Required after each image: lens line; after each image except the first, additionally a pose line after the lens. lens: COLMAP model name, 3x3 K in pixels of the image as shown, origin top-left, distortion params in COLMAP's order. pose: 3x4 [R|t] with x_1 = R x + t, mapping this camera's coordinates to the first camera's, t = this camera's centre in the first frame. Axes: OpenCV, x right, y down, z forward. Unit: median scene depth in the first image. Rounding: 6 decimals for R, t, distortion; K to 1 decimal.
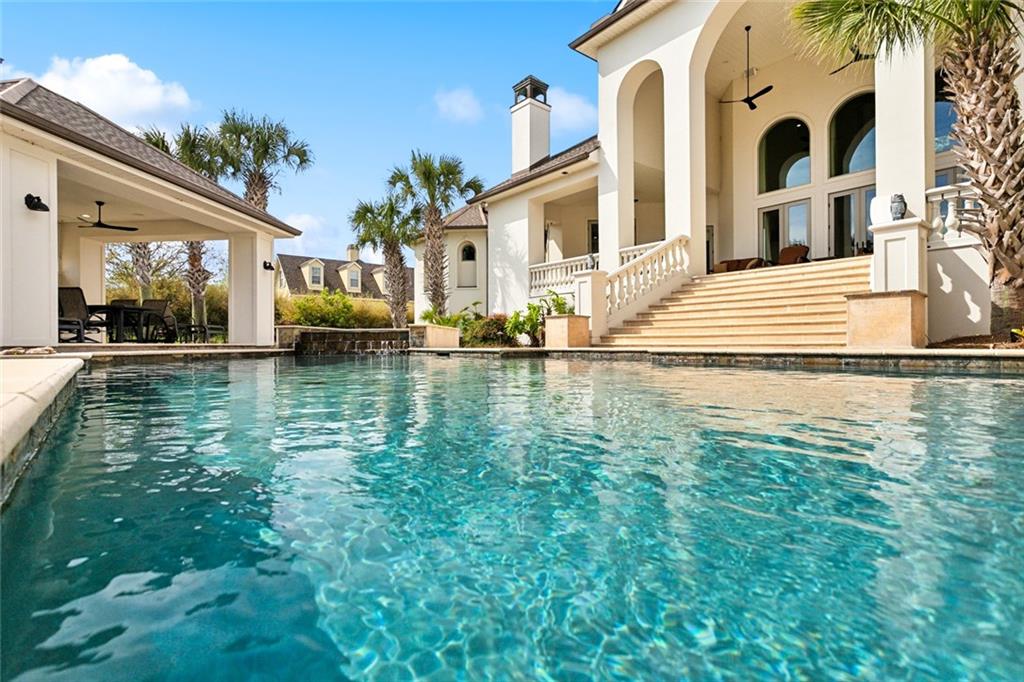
lens RADIAL K [[500.3, 0, 512.0], [0, 500.3, 341.0], [0, 0, 1]] dist [0.002976, 0.001423]
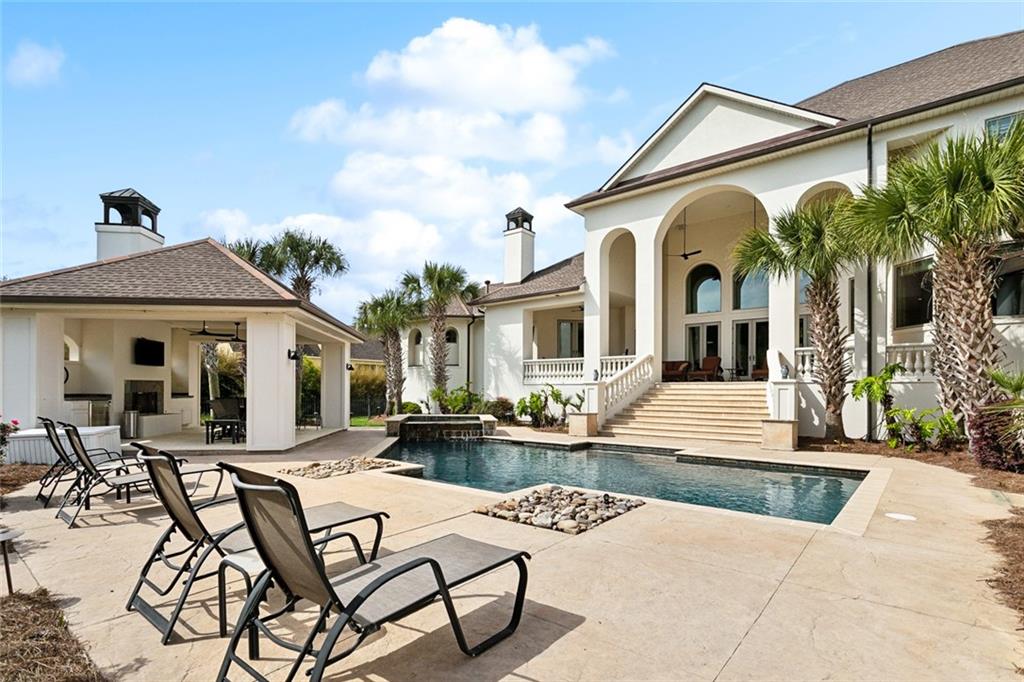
lens RADIAL K [[494.3, 0, 509.4], [0, 494.3, 388.4], [0, 0, 1]] dist [-0.000859, 0.000128]
pose [[0.981200, 0.011146, 0.192673, -0.295735], [-0.011579, 0.999932, 0.001122, -0.091823], [-0.192648, -0.003332, 0.981262, -0.306382]]
